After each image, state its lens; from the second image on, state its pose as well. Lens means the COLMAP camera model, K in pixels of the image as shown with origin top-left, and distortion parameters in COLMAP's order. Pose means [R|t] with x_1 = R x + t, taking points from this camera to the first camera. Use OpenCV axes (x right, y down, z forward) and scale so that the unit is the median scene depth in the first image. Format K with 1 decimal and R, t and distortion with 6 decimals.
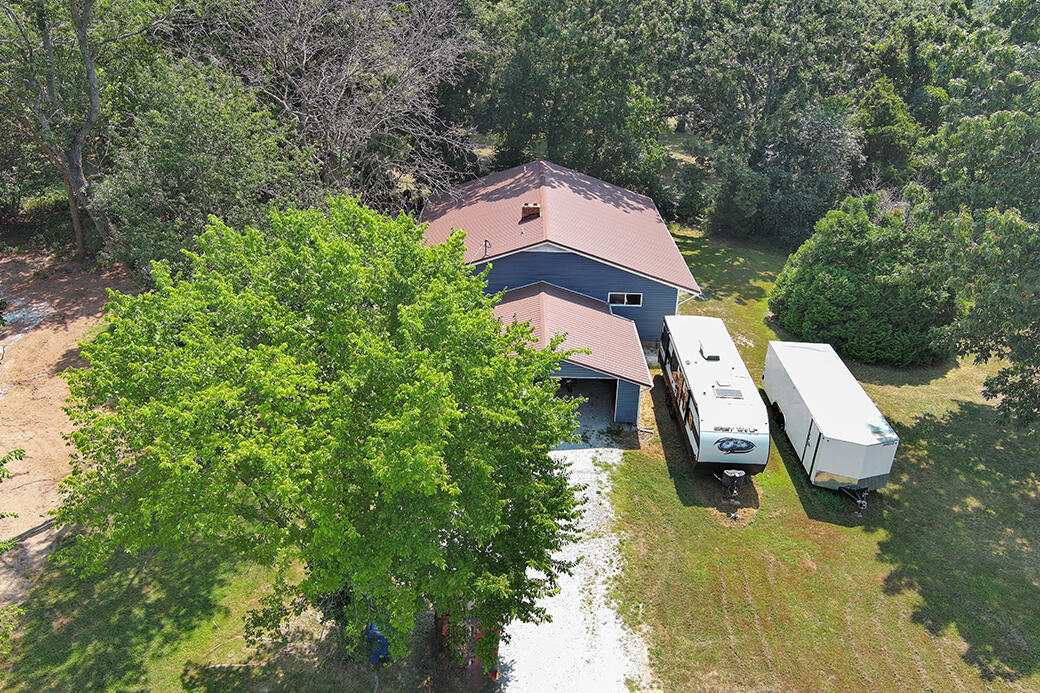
lens RADIAL K [[812.2, 0, 520.0], [0, 812.2, 346.5], [0, 0, 1]] dist [0.012428, -0.011456]
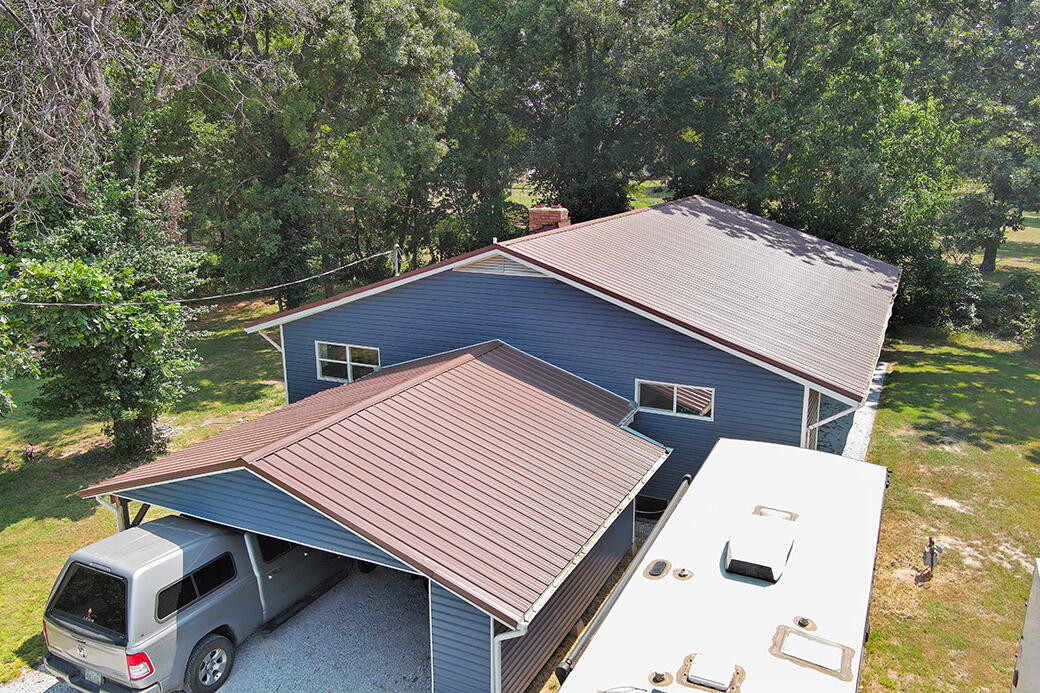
lens RADIAL K [[829.3, 0, 520.0], [0, 829.3, 346.5], [0, 0, 1]] dist [0.007083, -0.003045]
pose [[0.901575, 0.078778, -0.425390, 0.237507], [-0.160355, 0.974093, -0.159465, -0.003080], [0.401807, 0.211983, 0.890850, 0.575161]]
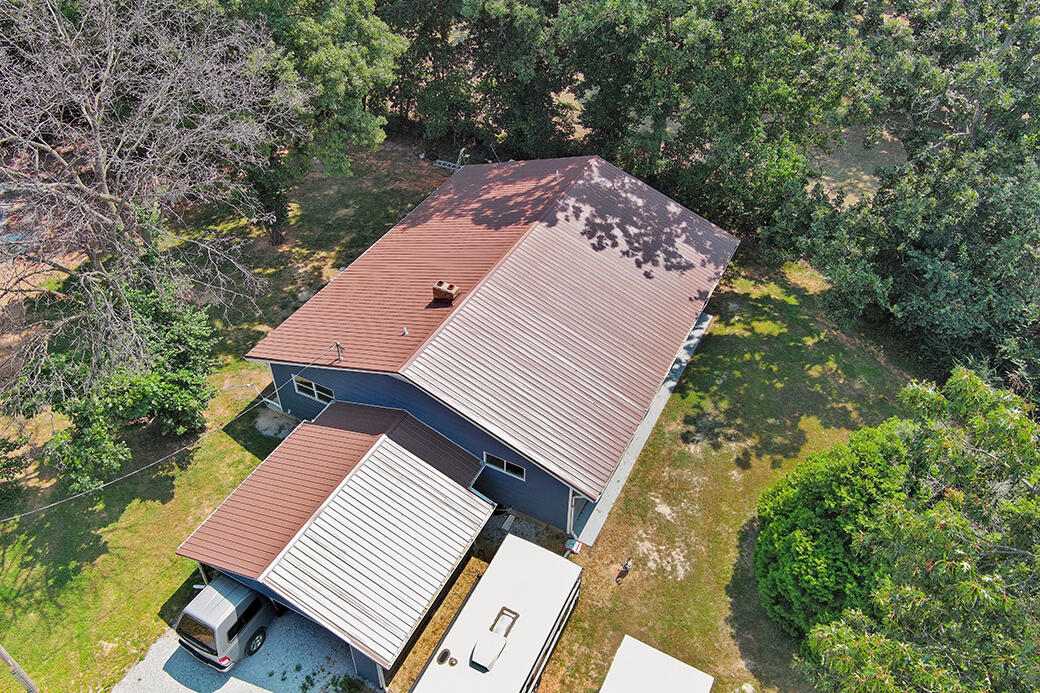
lens RADIAL K [[812.2, 0, 520.0], [0, 812.2, 346.5], [0, 0, 1]] dist [0.012428, -0.011456]
pose [[0.893837, 0.290693, -0.341399, 0.355693], [-0.183129, 0.931654, 0.313821, -0.383837], [0.409291, -0.217985, 0.885982, 0.388768]]
